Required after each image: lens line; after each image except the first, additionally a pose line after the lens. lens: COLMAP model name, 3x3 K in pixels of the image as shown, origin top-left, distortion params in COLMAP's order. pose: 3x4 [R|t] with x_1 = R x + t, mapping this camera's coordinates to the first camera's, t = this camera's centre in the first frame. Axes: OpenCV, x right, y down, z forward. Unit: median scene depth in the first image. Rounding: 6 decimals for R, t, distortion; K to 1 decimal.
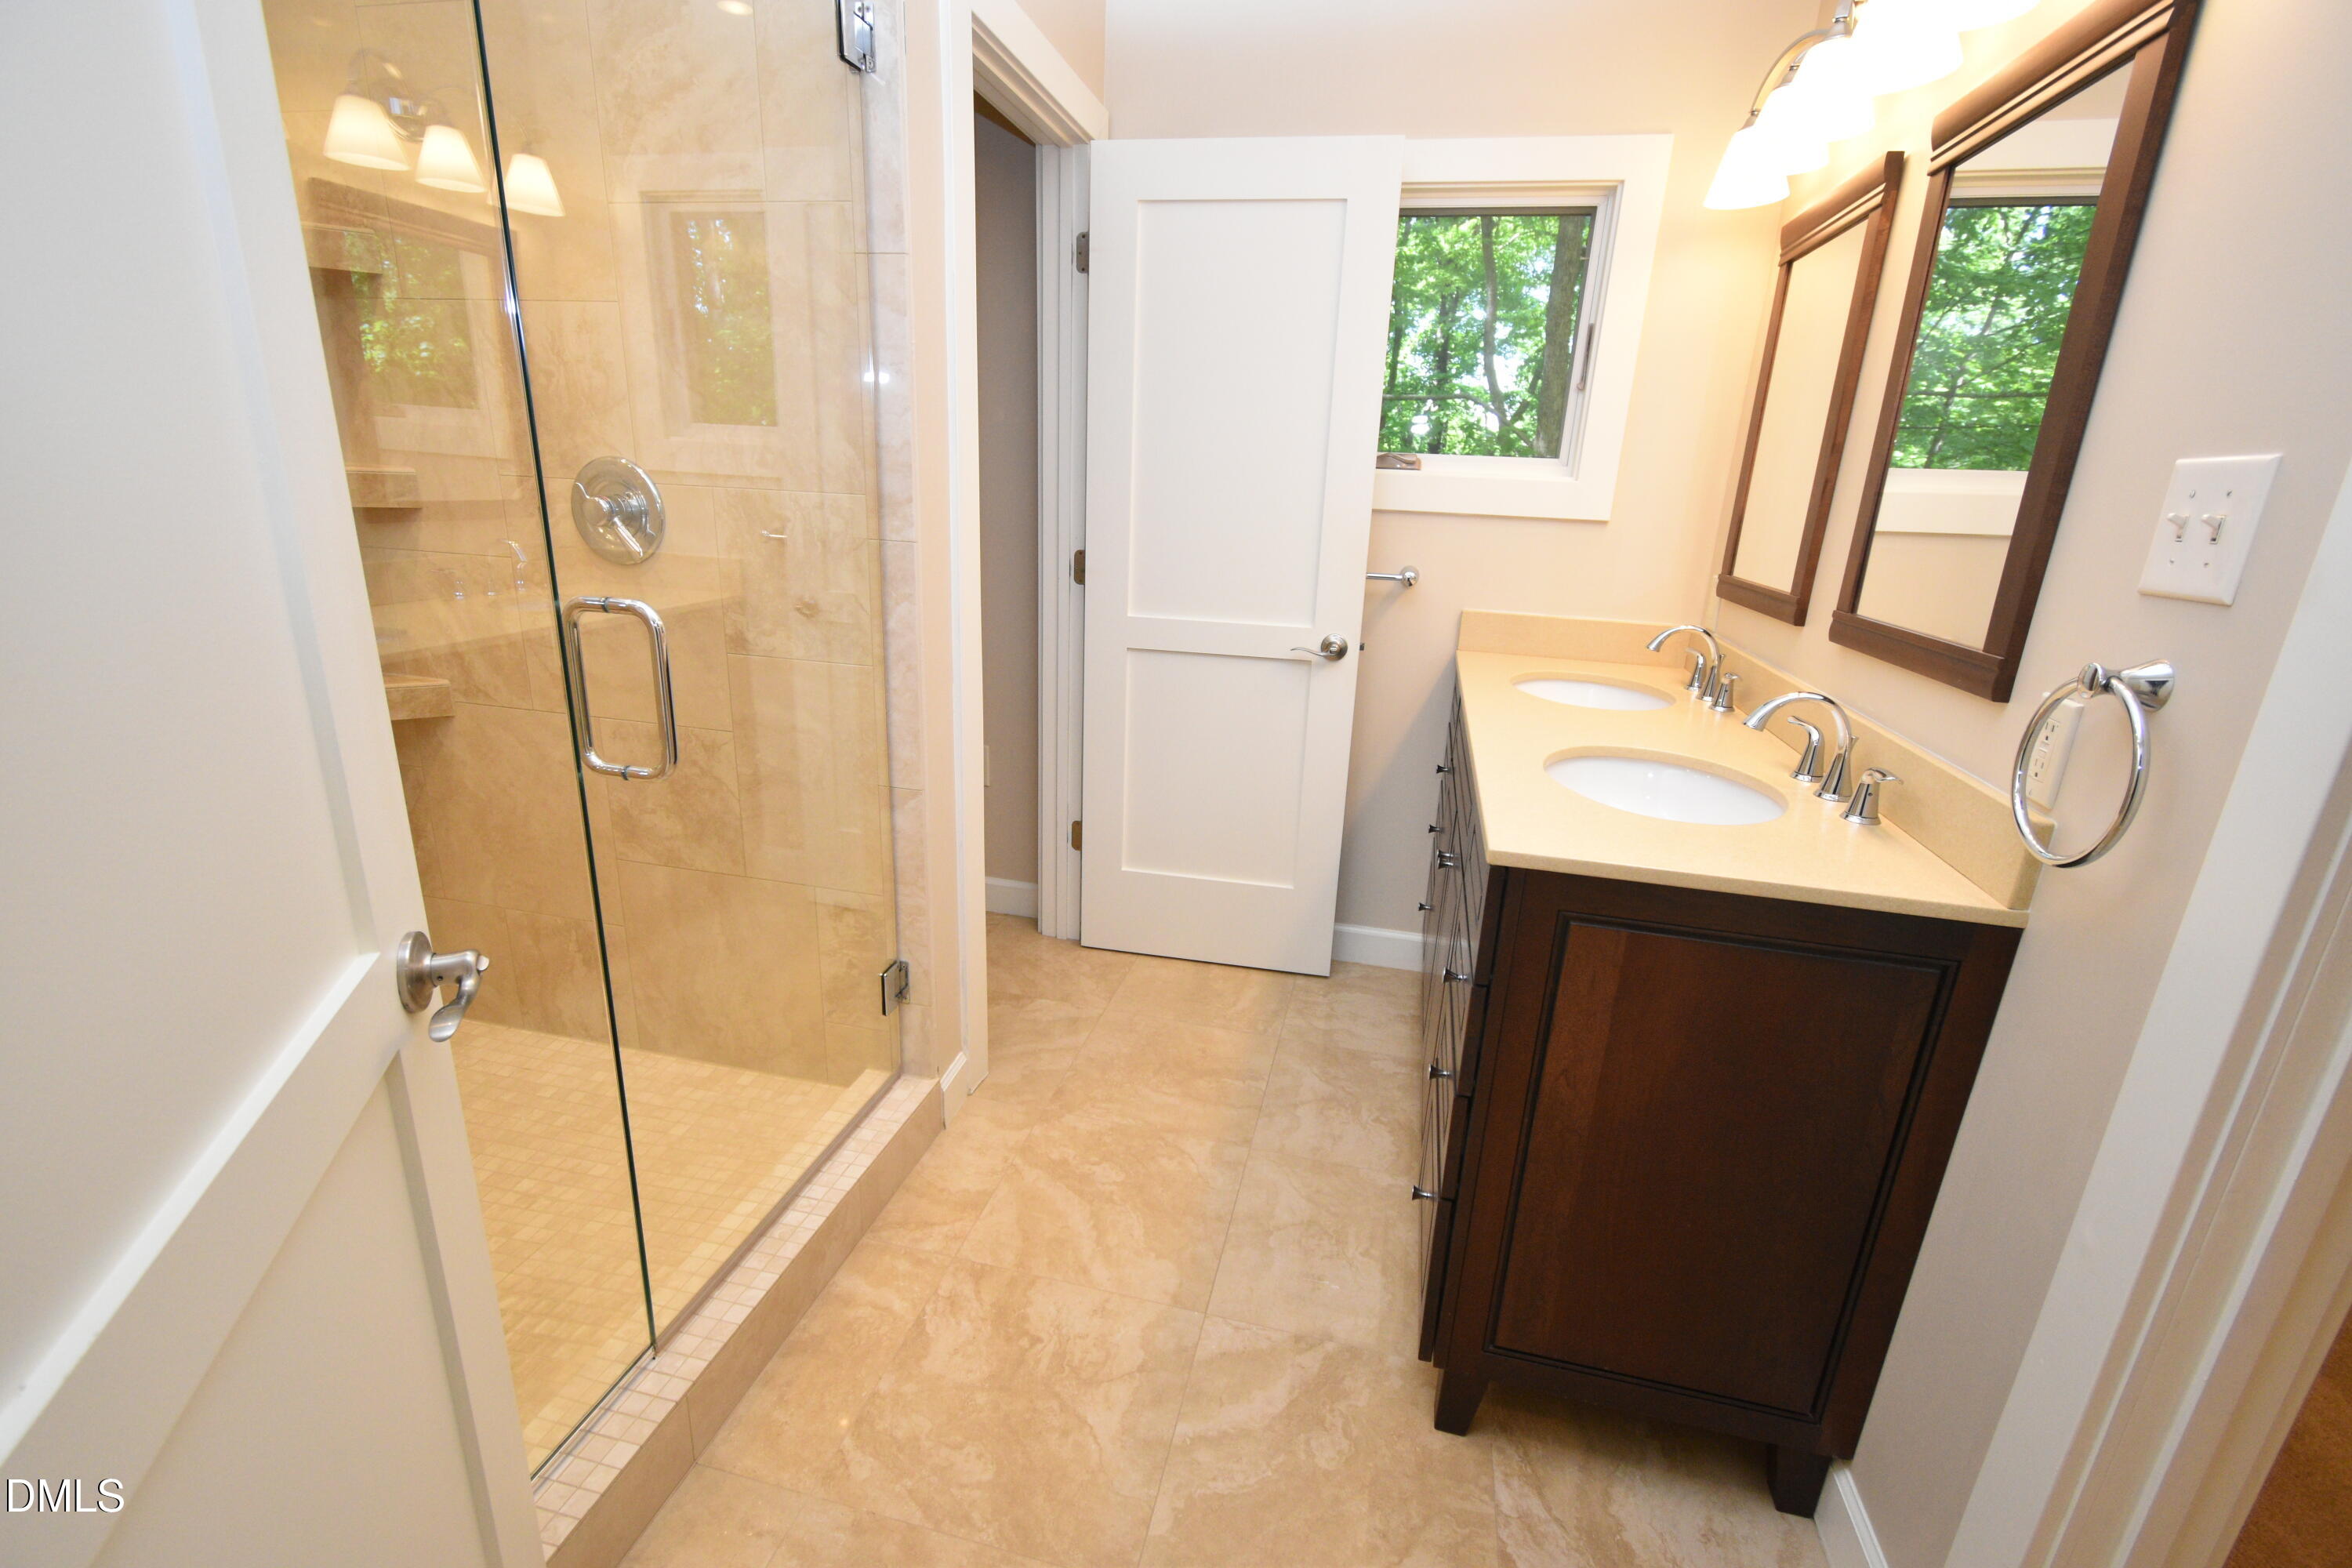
lens RADIAL K [[1032.6, 0, 1181.7], [0, 1032.6, 780.5], [0, 0, 1]] dist [0.008928, -0.004783]
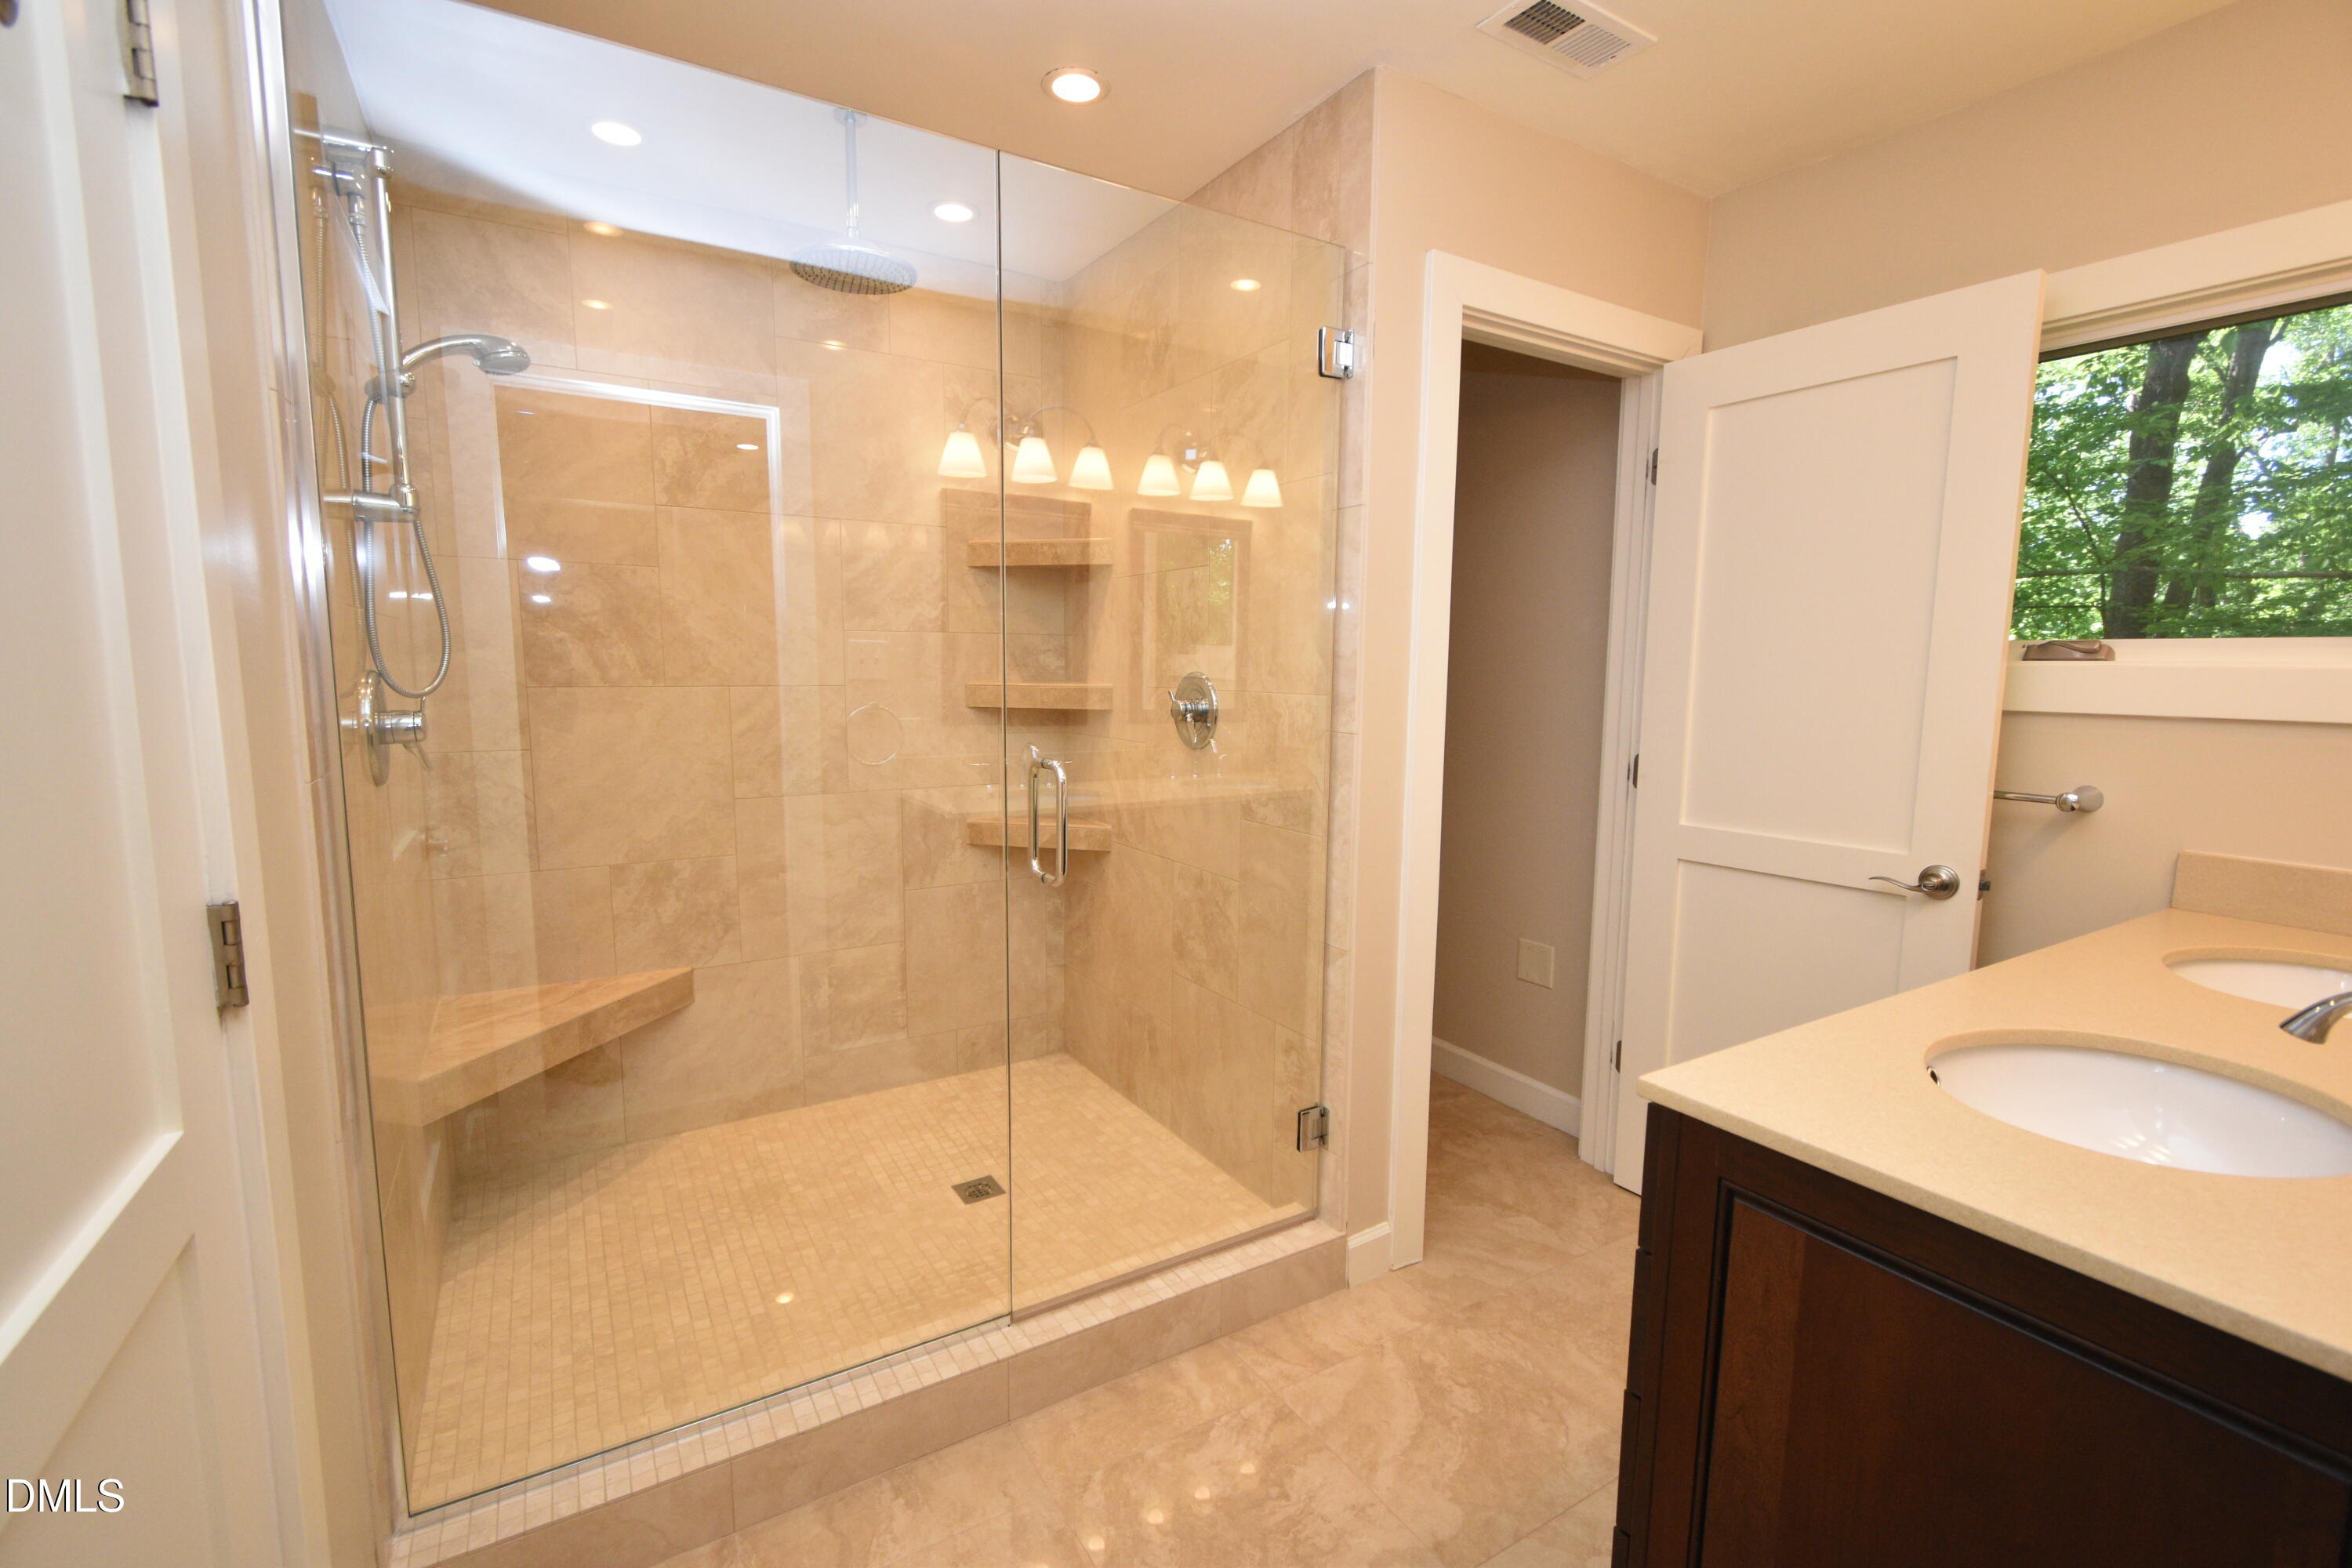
lens RADIAL K [[1032.6, 0, 1177.0], [0, 1032.6, 783.9], [0, 0, 1]] dist [0.008928, -0.004783]
pose [[0.703059, 0.047227, -0.709562, 0.414555], [-0.188226, 0.974565, -0.121635, 0.003876], [0.685769, 0.219074, 0.694066, 0.061947]]
